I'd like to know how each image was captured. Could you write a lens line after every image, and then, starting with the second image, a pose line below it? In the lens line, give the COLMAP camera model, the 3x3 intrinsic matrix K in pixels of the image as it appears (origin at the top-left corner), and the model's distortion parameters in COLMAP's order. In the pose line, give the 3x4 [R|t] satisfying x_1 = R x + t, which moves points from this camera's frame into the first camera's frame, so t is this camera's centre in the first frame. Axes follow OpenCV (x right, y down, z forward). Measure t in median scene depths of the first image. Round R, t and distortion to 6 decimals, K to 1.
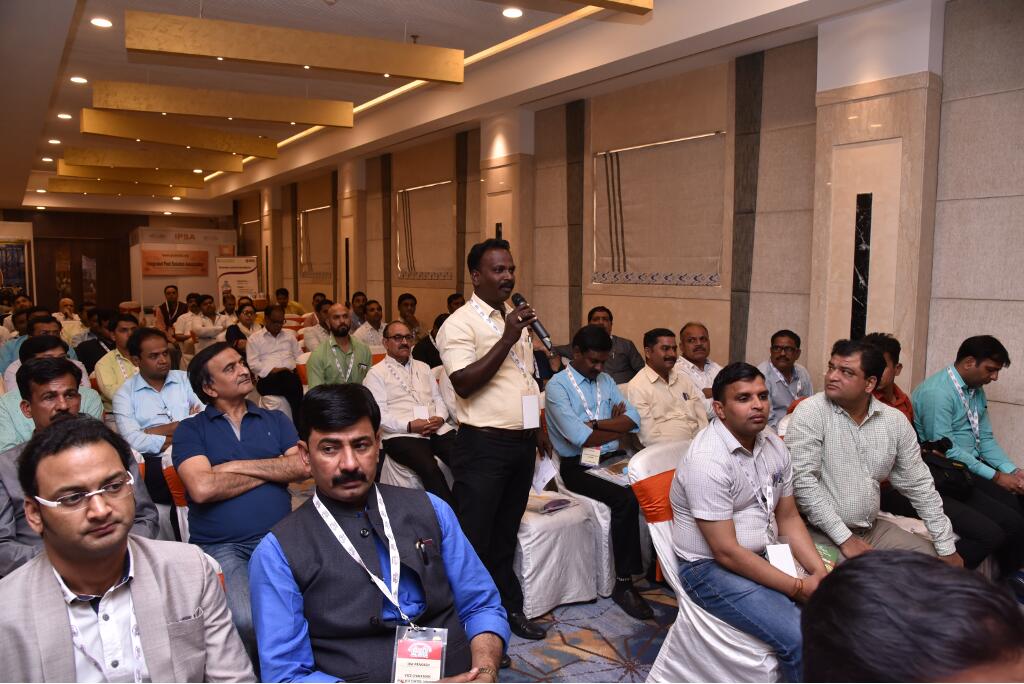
lens RADIAL K [[695.0, 0, 512.0], [0, 695.0, 342.0], [0, 0, 1]] dist [-0.117079, 0.063437]
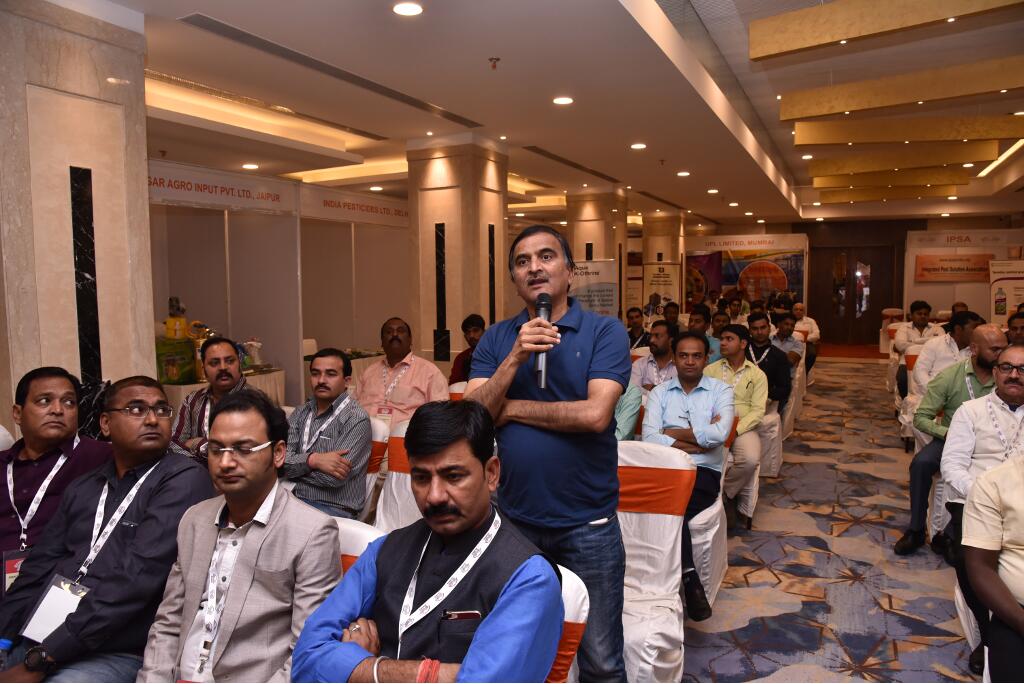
lens RADIAL K [[695.0, 0, 512.0], [0, 695.0, 342.0], [0, 0, 1]] dist [-0.117079, 0.063437]
pose [[0.442388, 0.062635, -0.894634, 0.062981], [-0.071132, 0.996866, 0.034618, -0.005646], [0.893998, 0.048322, 0.445457, 0.068841]]
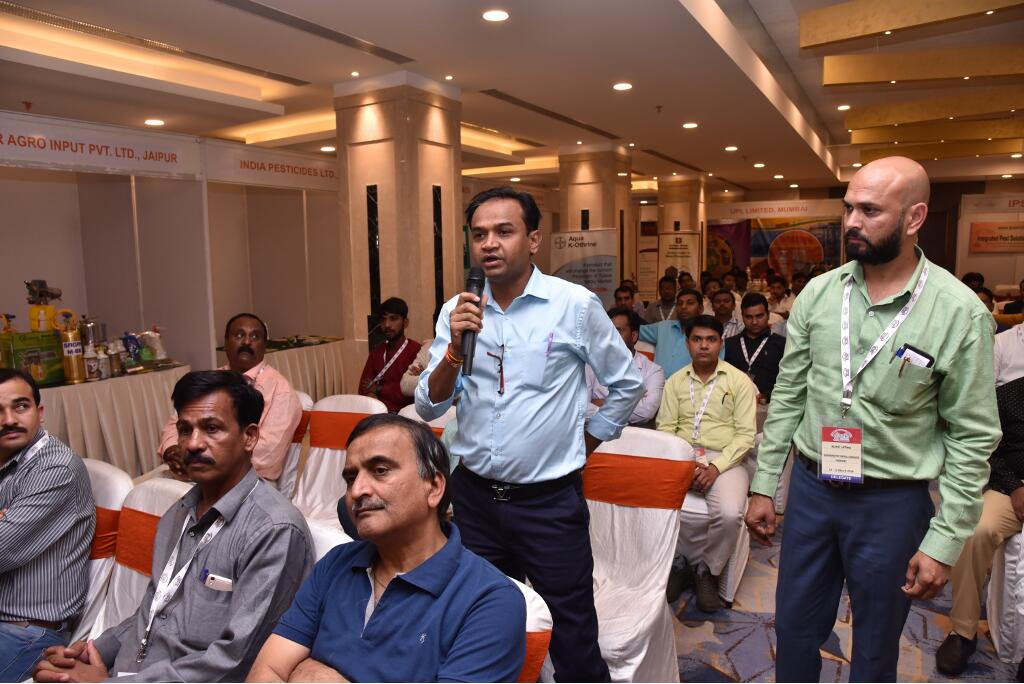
lens RADIAL K [[695.0, 0, 512.0], [0, 695.0, 342.0], [0, 0, 1]] dist [-0.117079, 0.063437]
pose [[0.392028, 0.097839, -0.914736, 0.007745], [-0.066167, 0.994752, 0.078040, -0.014210], [0.917571, 0.029931, 0.396444, 0.147074]]
